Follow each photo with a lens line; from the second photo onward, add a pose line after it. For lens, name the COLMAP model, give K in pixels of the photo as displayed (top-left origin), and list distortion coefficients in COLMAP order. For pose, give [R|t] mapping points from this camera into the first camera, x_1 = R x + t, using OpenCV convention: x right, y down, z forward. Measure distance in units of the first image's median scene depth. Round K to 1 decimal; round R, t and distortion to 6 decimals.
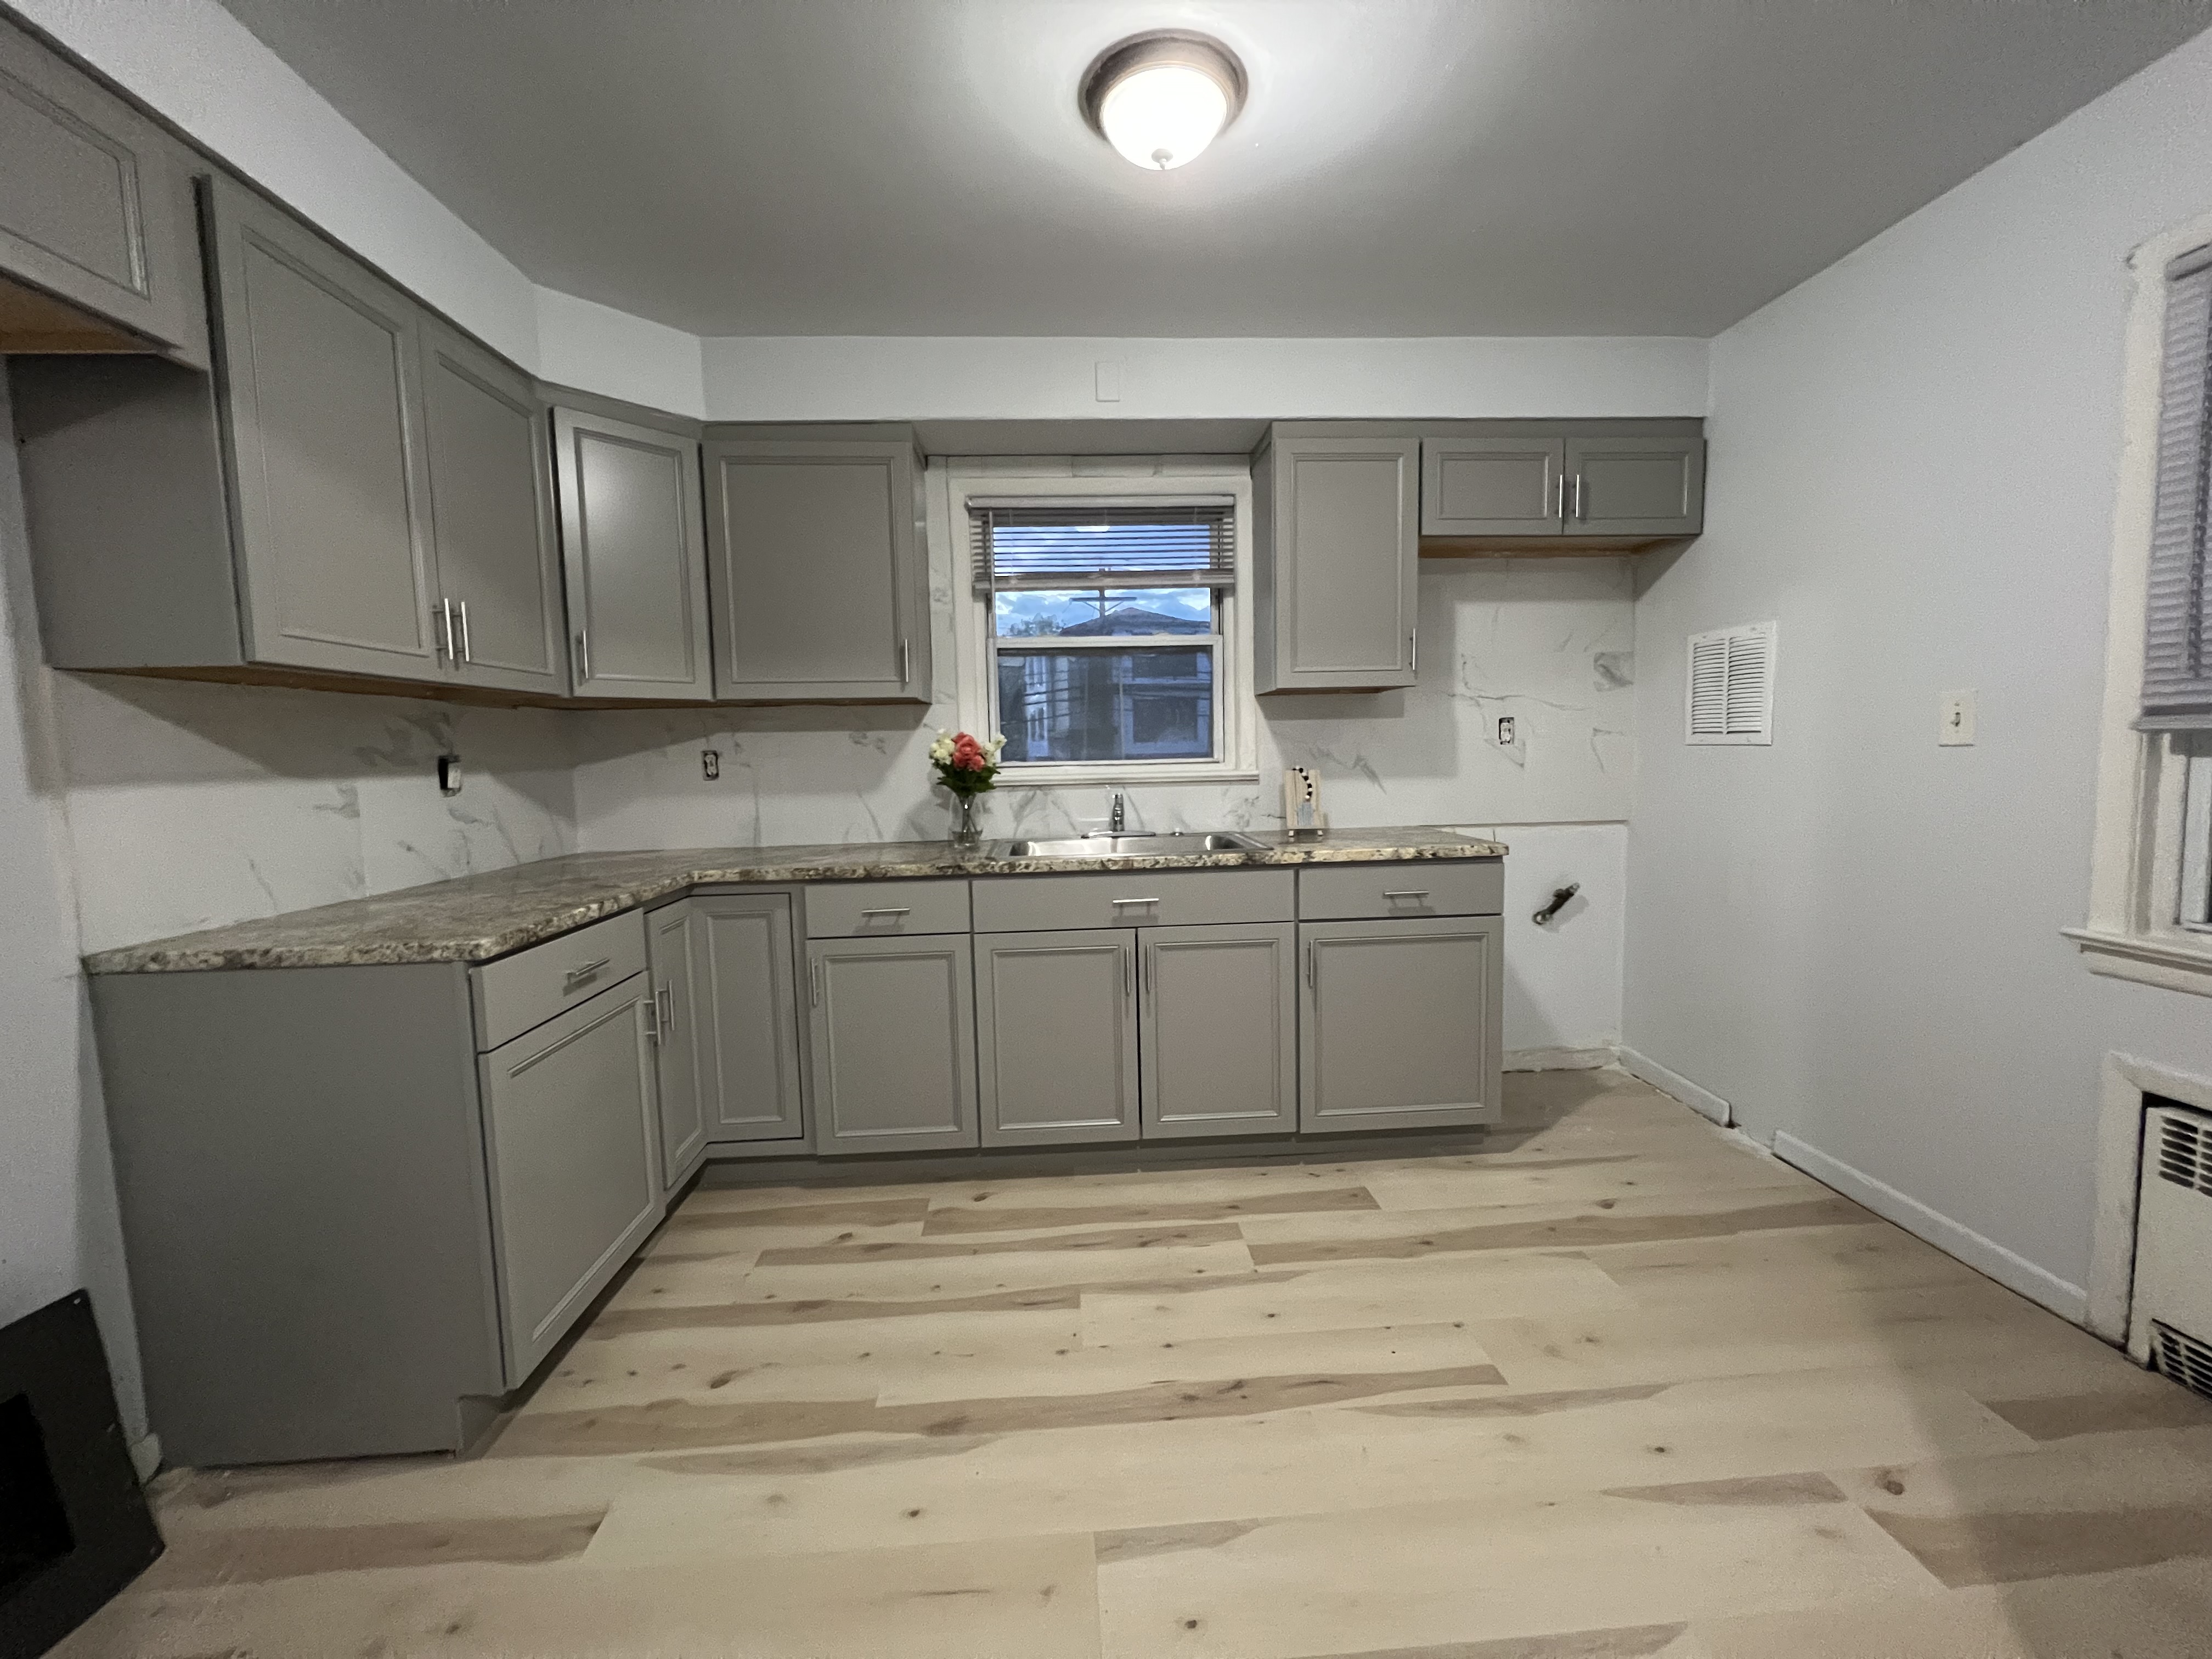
lens RADIAL K [[884.9, 0, 1098.0], [0, 884.9, 819.3], [0, 0, 1]] dist [0.003280, 0.000604]
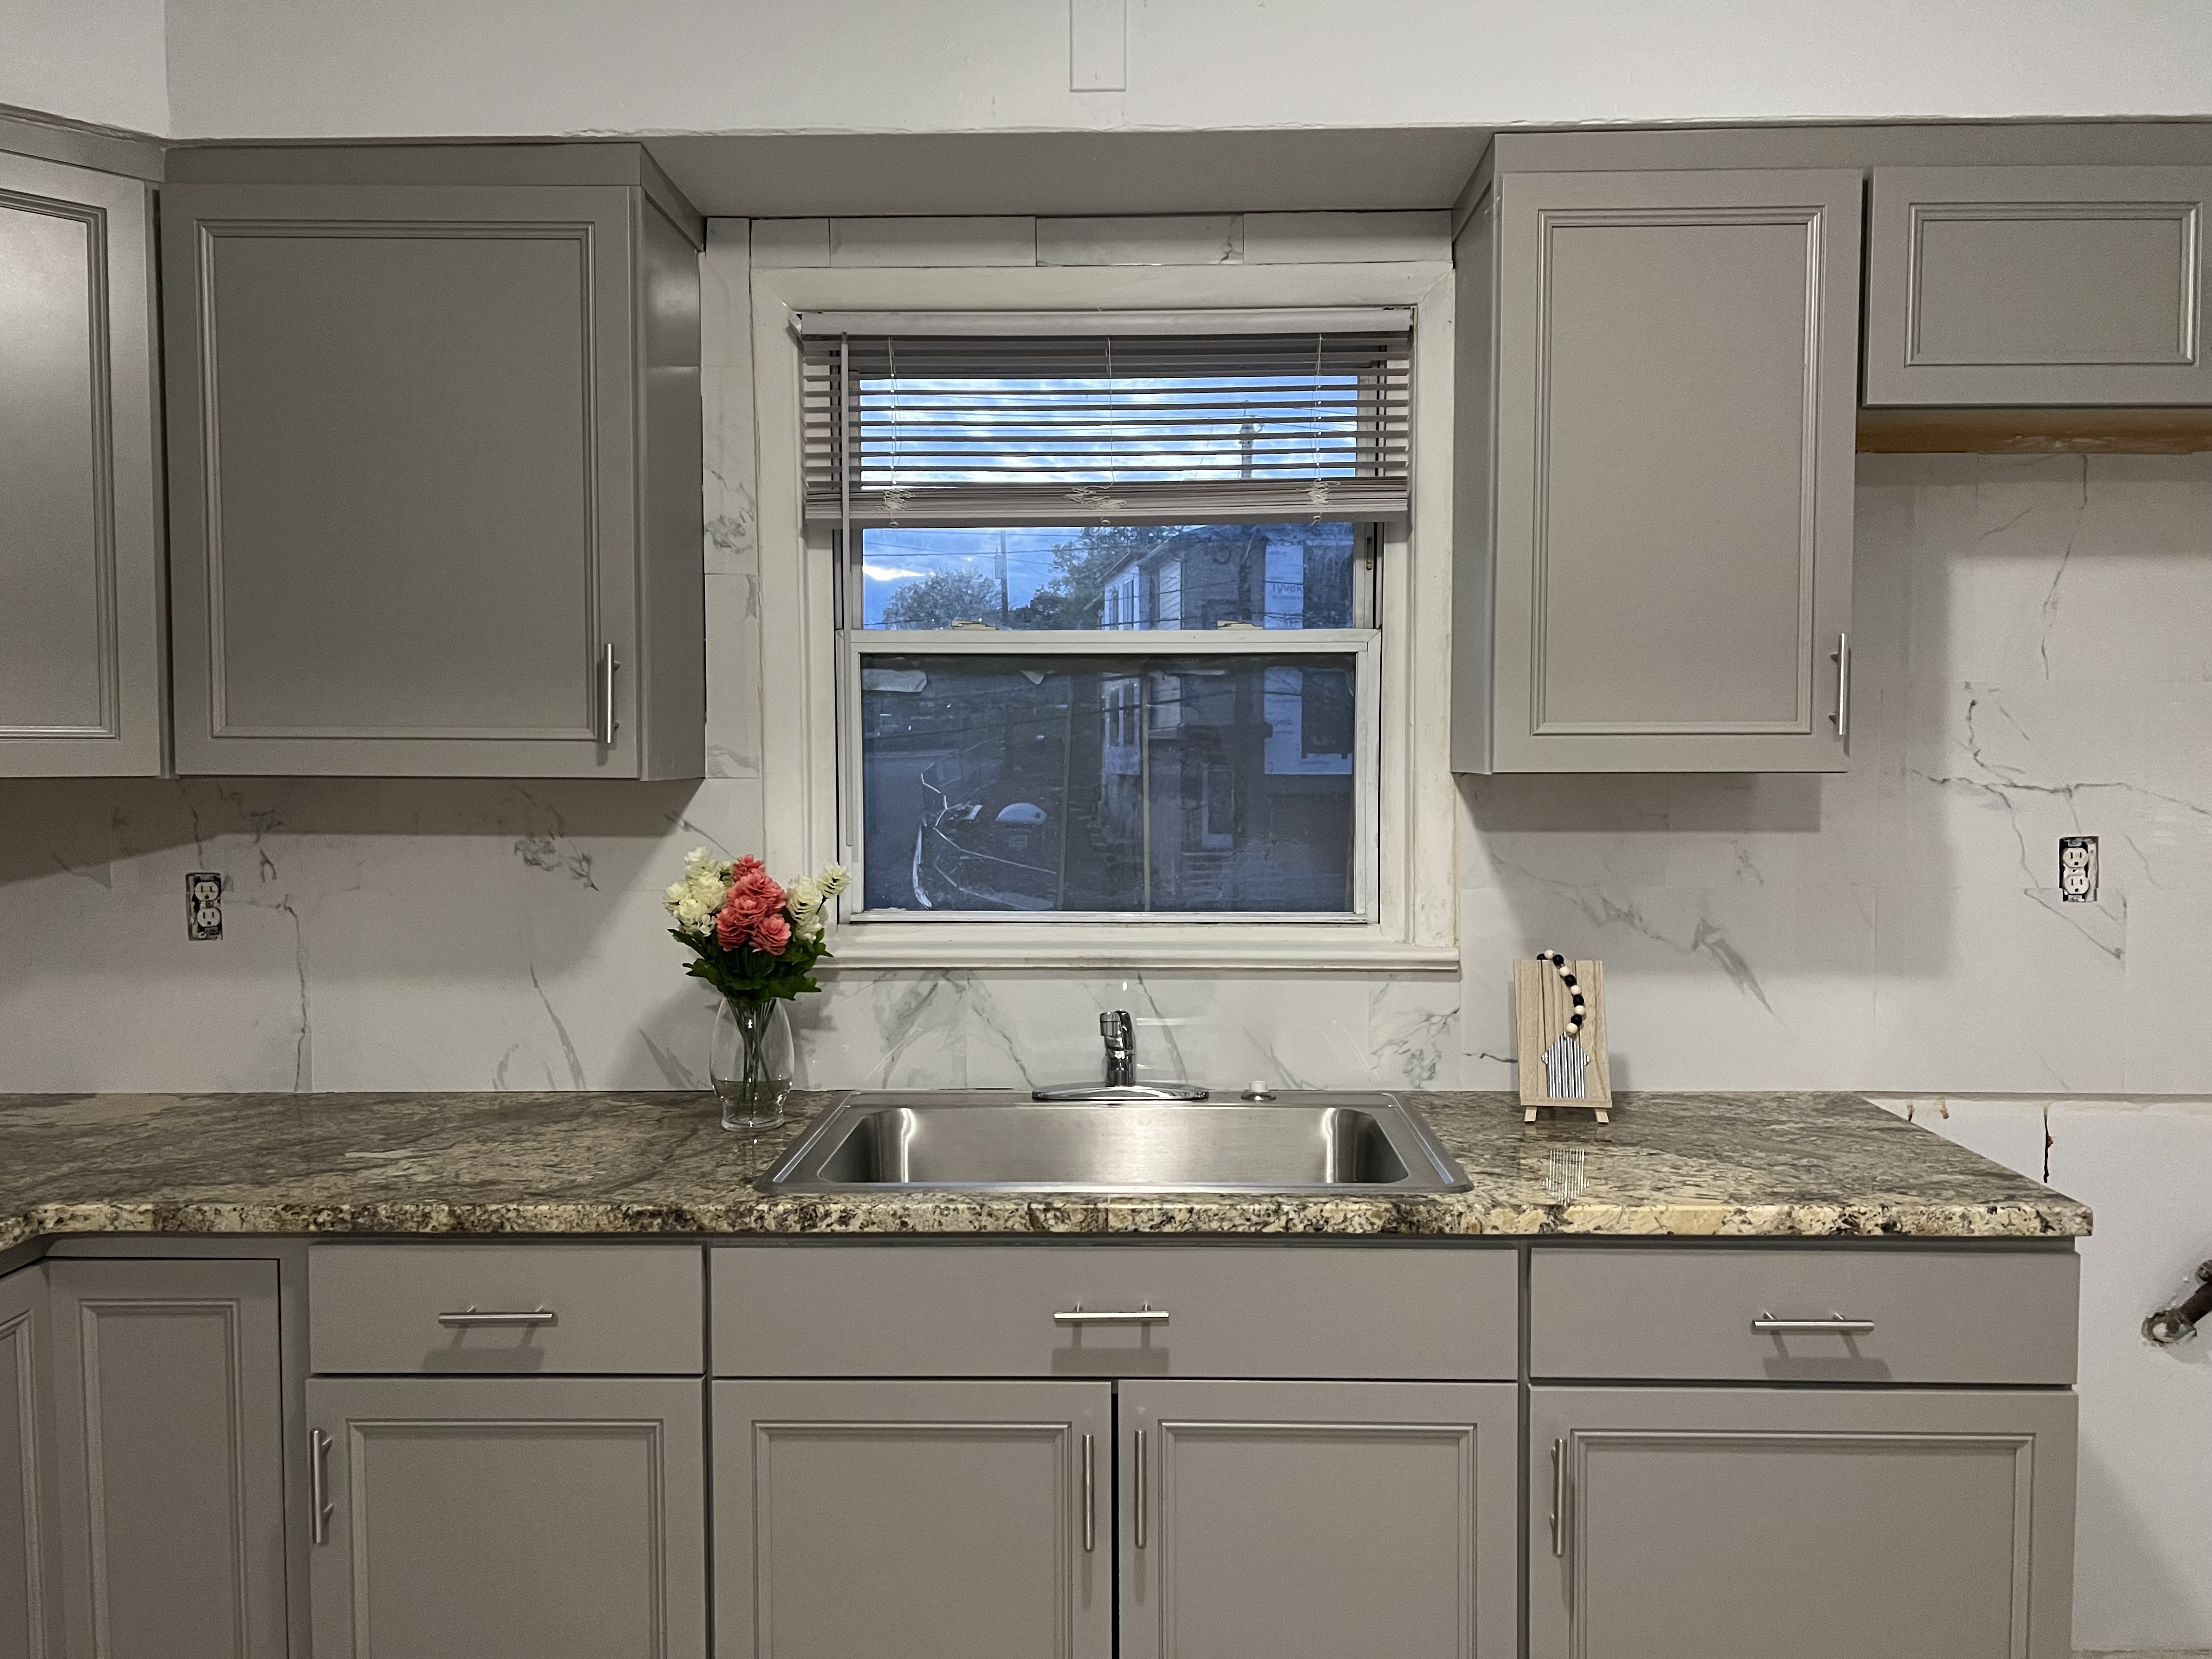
lens RADIAL K [[1669.5, 0, 1104.3], [0, 1669.5, 826.1], [0, 0, 1]] dist [0.039606, -0.025277]
pose [[0.996490, 0.024625, -0.080011, 0.083110], [-0.027802, 0.998859, -0.038842, -0.087109], [0.078963, 0.040930, 0.996037, 0.208541]]
